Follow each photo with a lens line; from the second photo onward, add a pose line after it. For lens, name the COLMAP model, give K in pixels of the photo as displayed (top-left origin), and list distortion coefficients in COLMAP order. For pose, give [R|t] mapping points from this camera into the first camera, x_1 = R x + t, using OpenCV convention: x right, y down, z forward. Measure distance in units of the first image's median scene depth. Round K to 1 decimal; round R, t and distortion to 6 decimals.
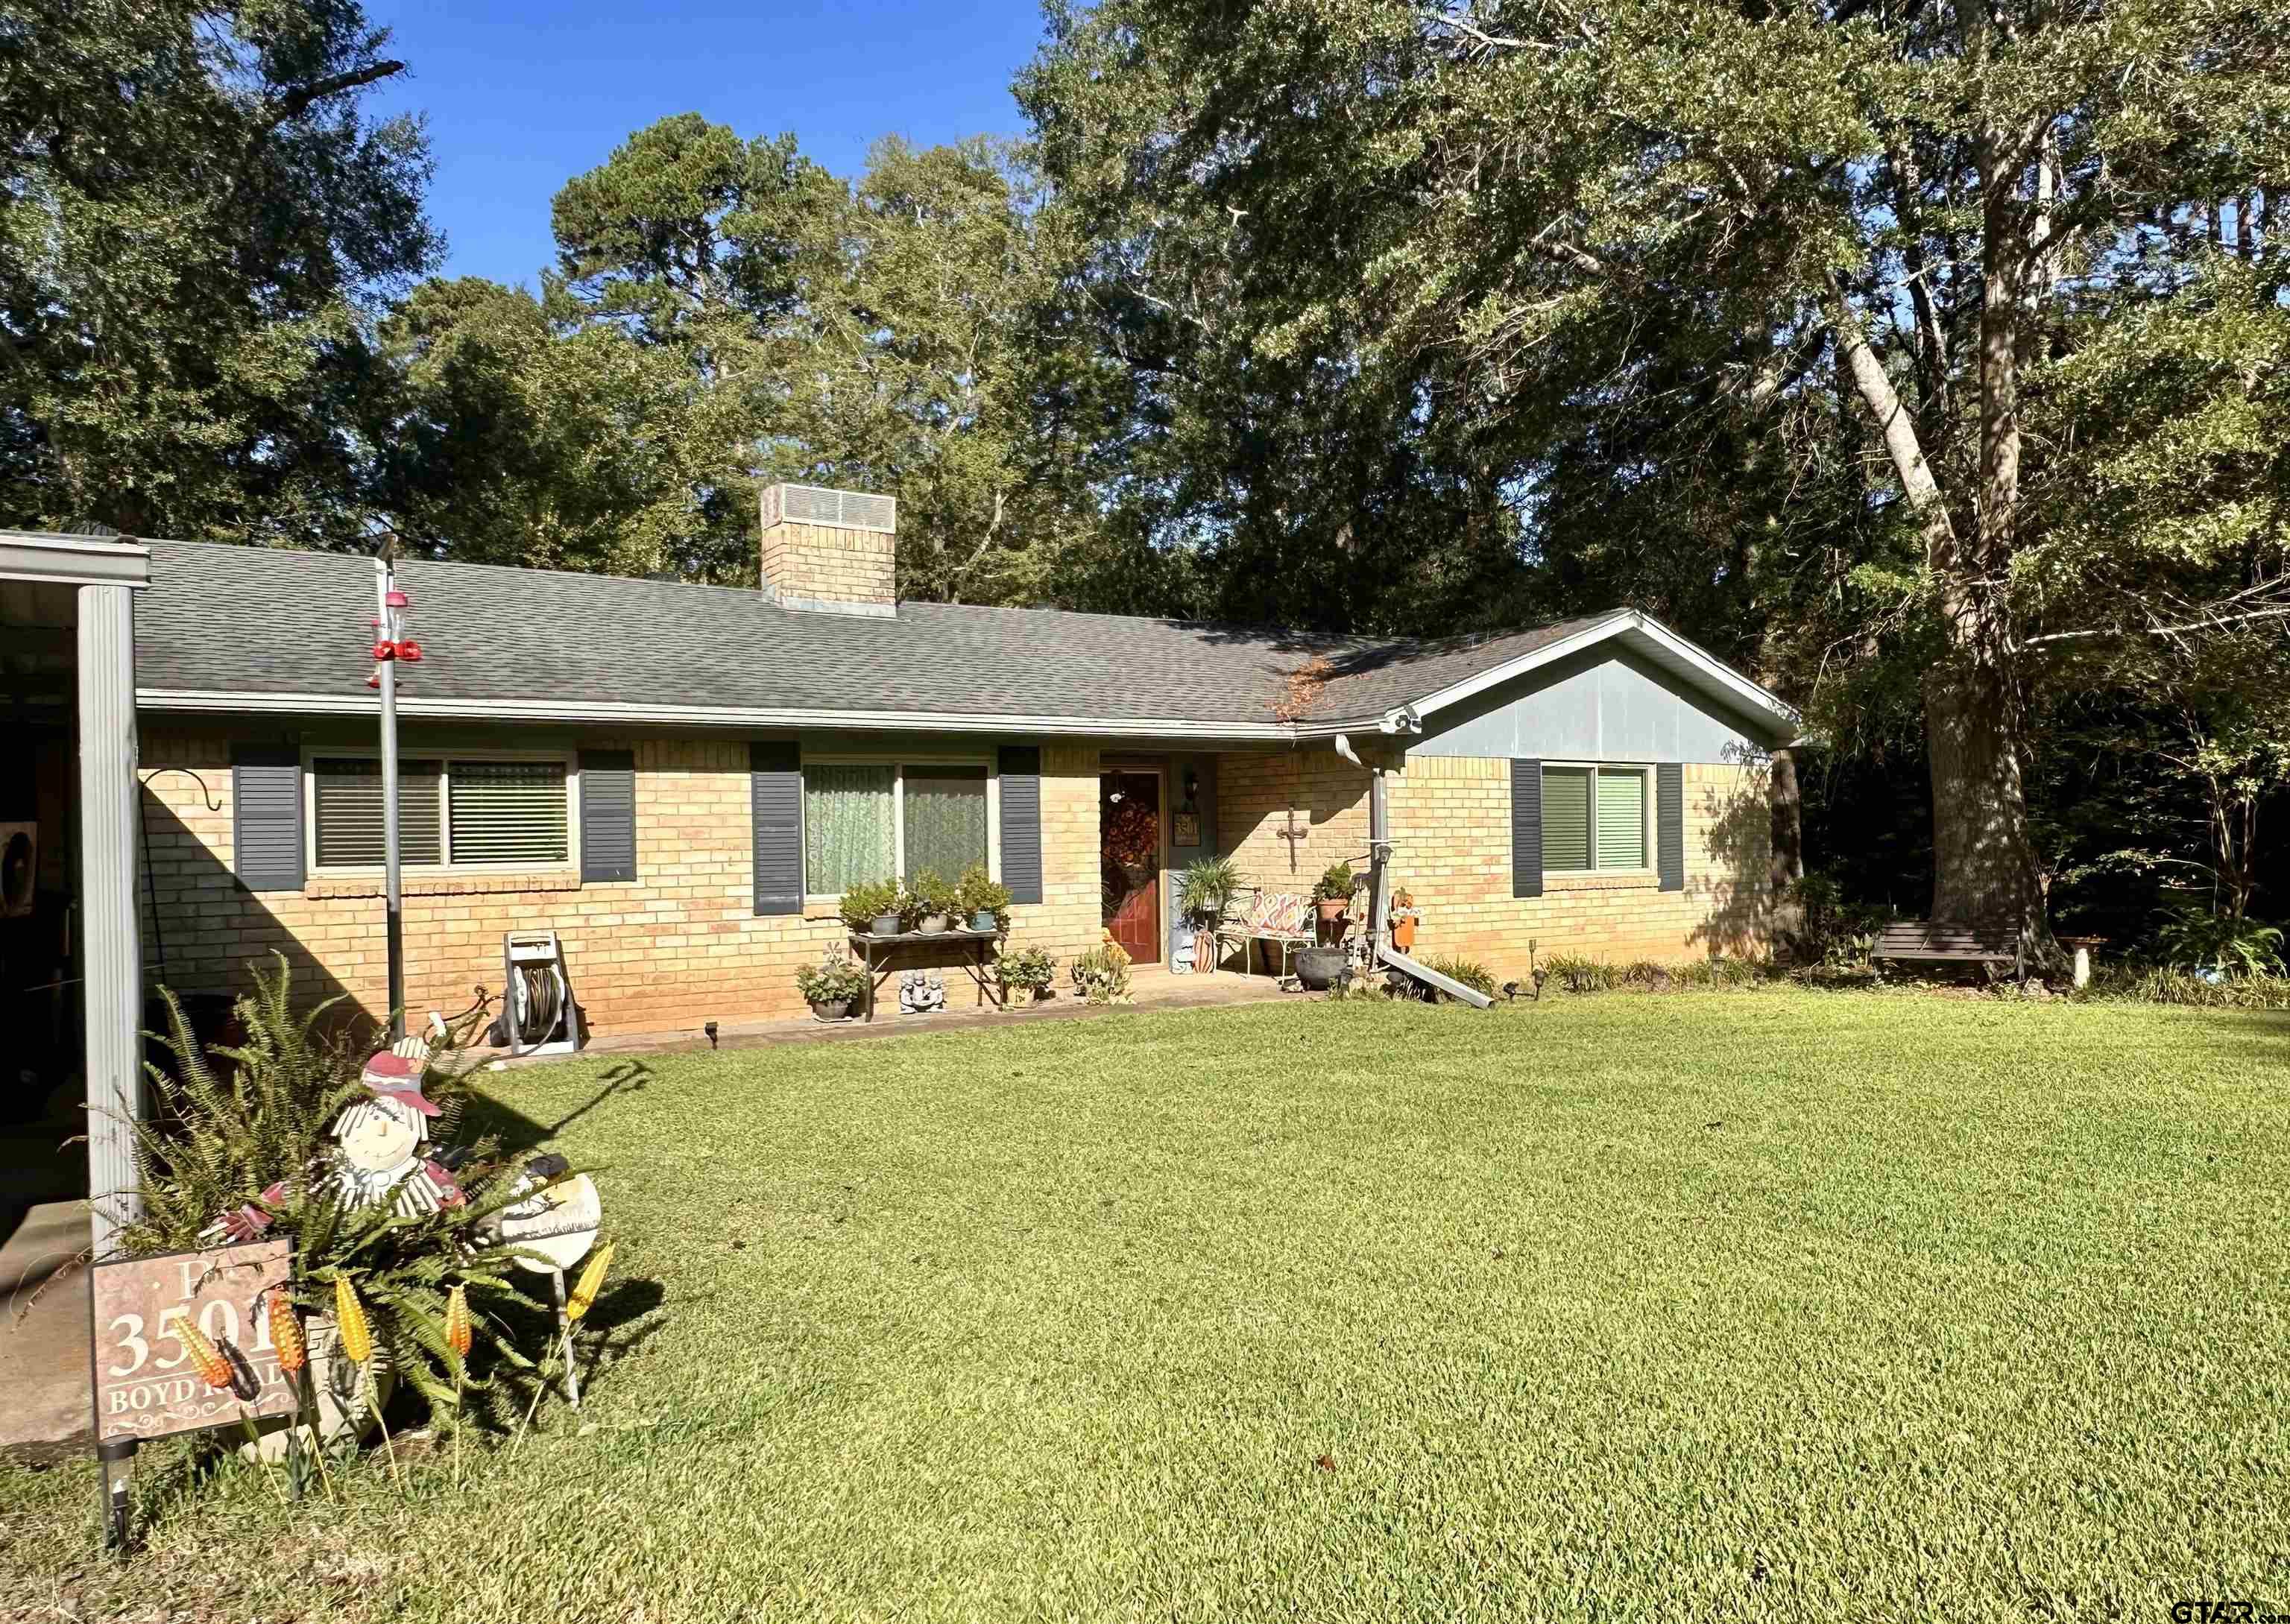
lens RADIAL K [[1656.1, 0, 1145.2], [0, 1656.1, 810.2], [0, 0, 1]] dist [-0.000478, -0.000083]
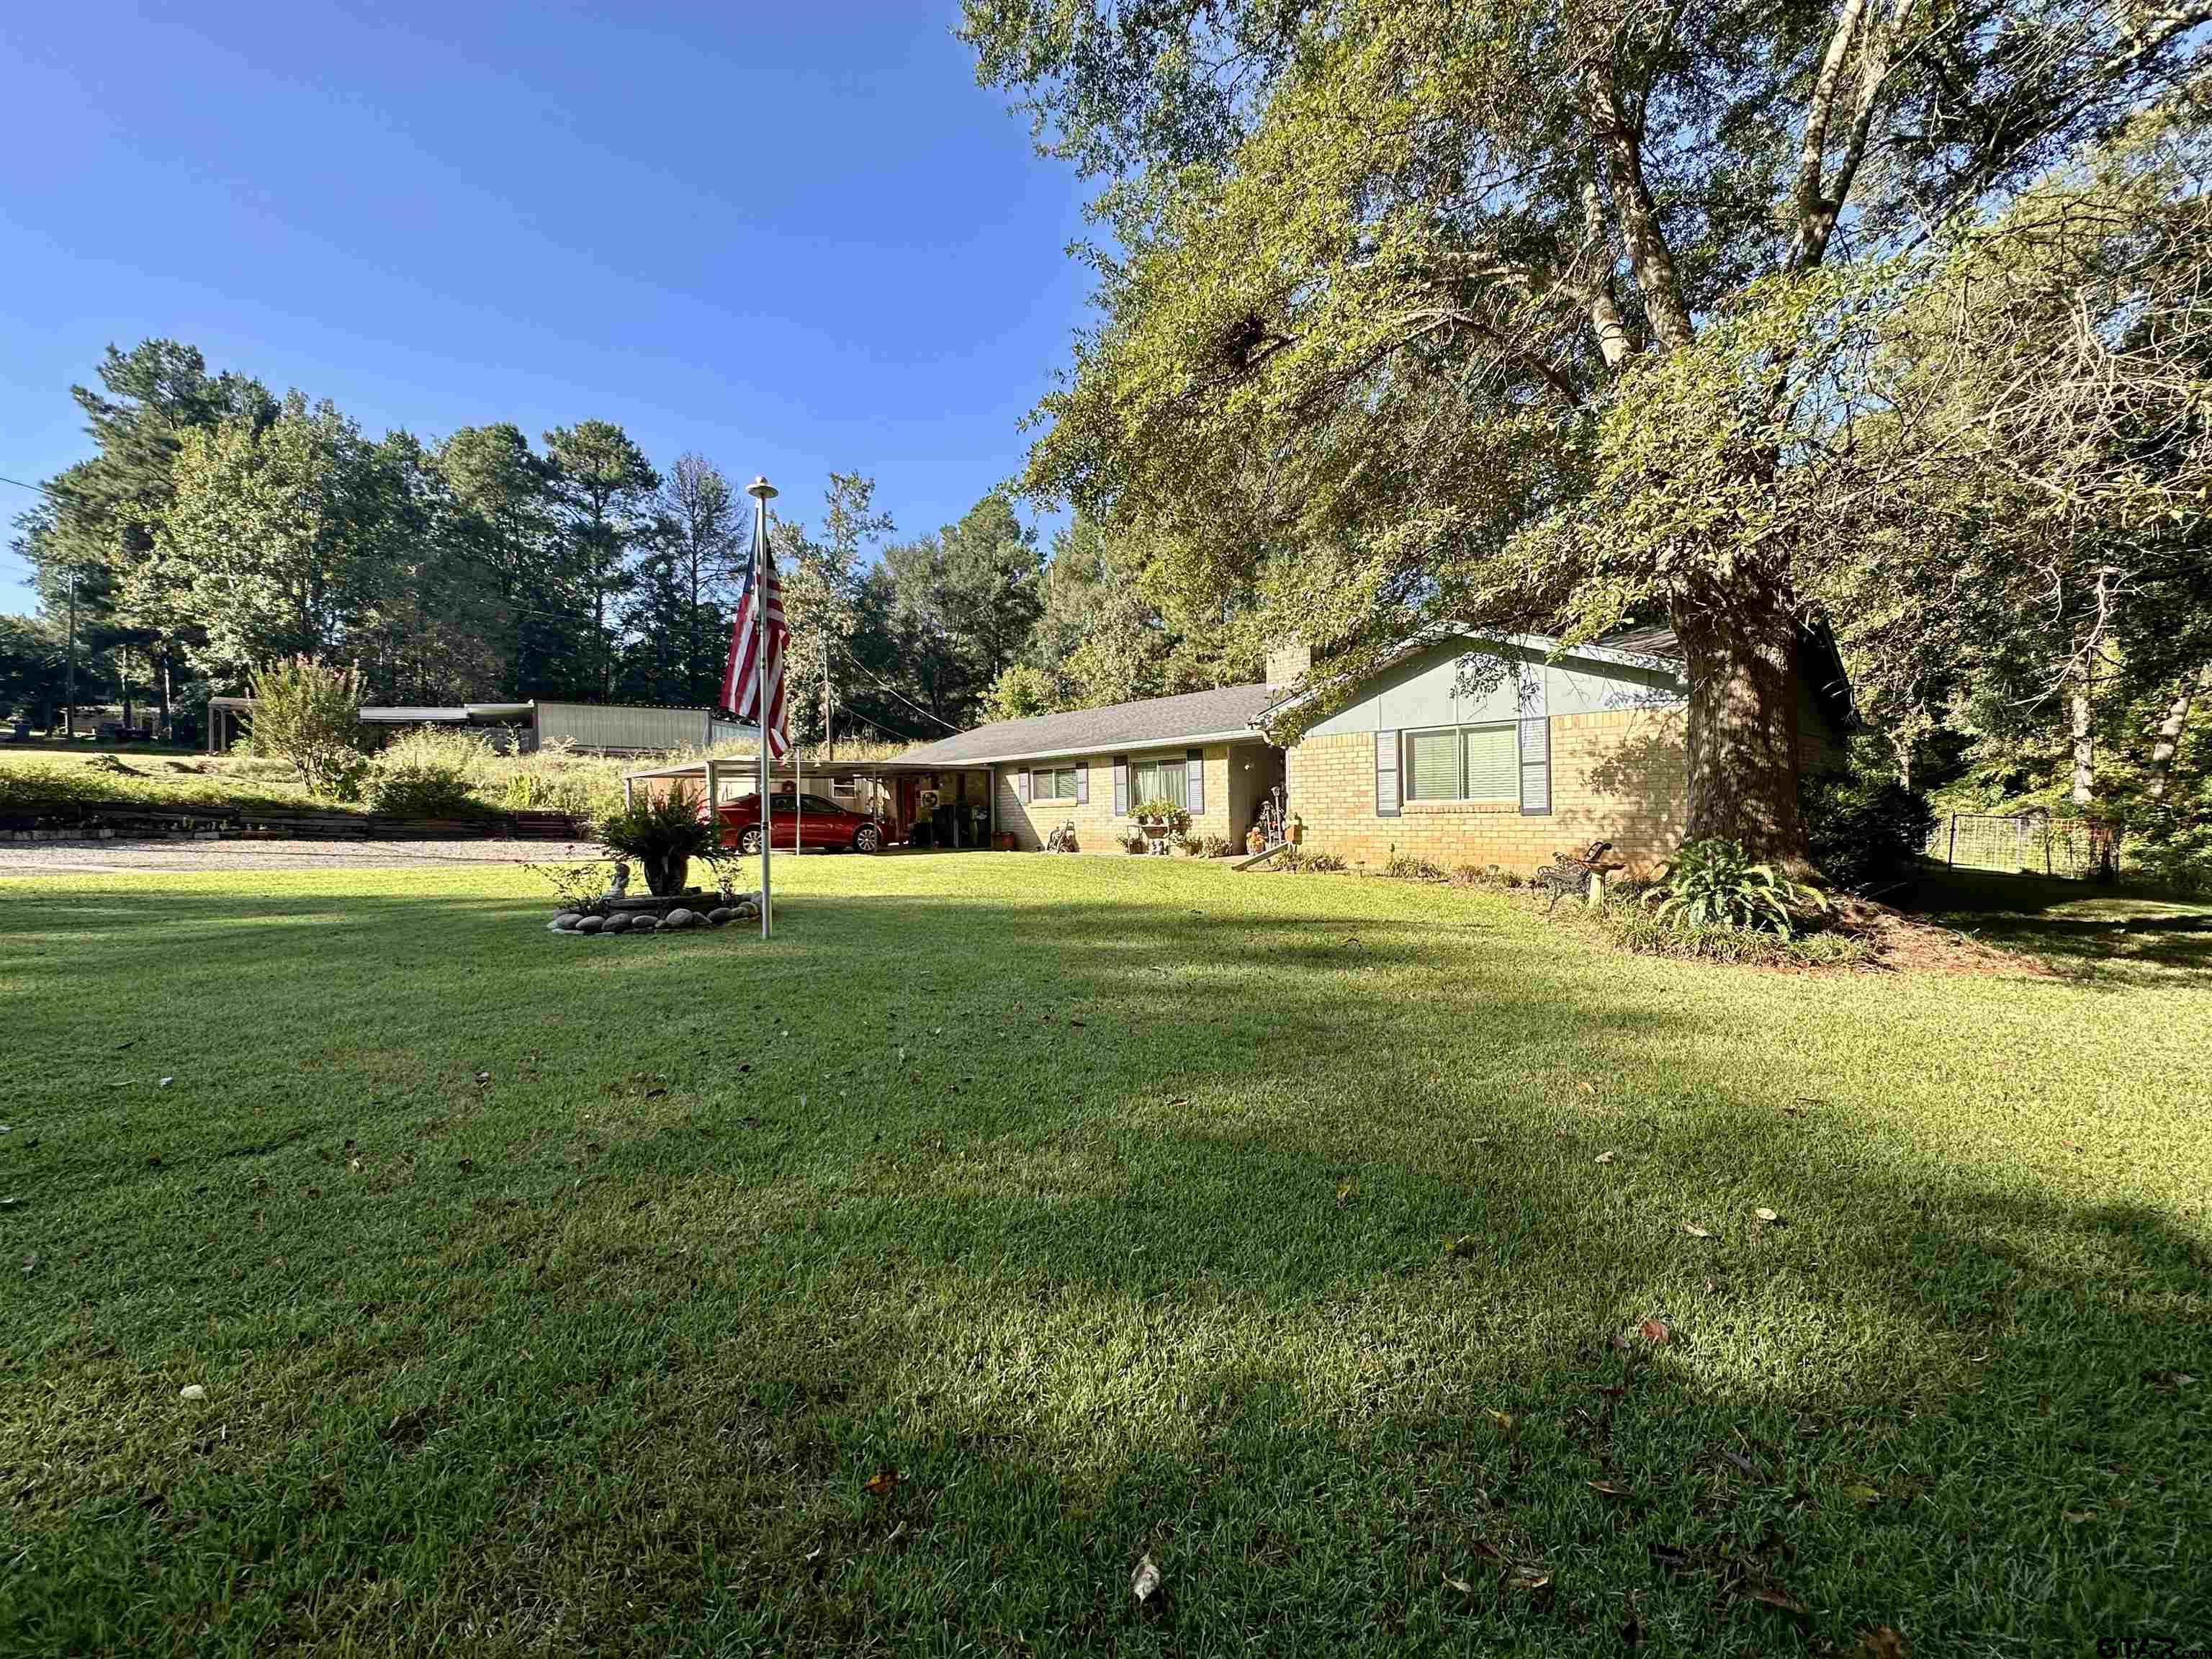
lens RADIAL K [[893.7, 0, 1106.3], [0, 893.7, 823.3], [0, 0, 1]] dist [-0.003668, -0.000136]
pose [[0.117146, 0.007079, -0.993089, 1.171827], [-0.005364, 0.999965, 0.006495, 0.060271], [0.993100, 0.004566, 0.117180, 0.708584]]
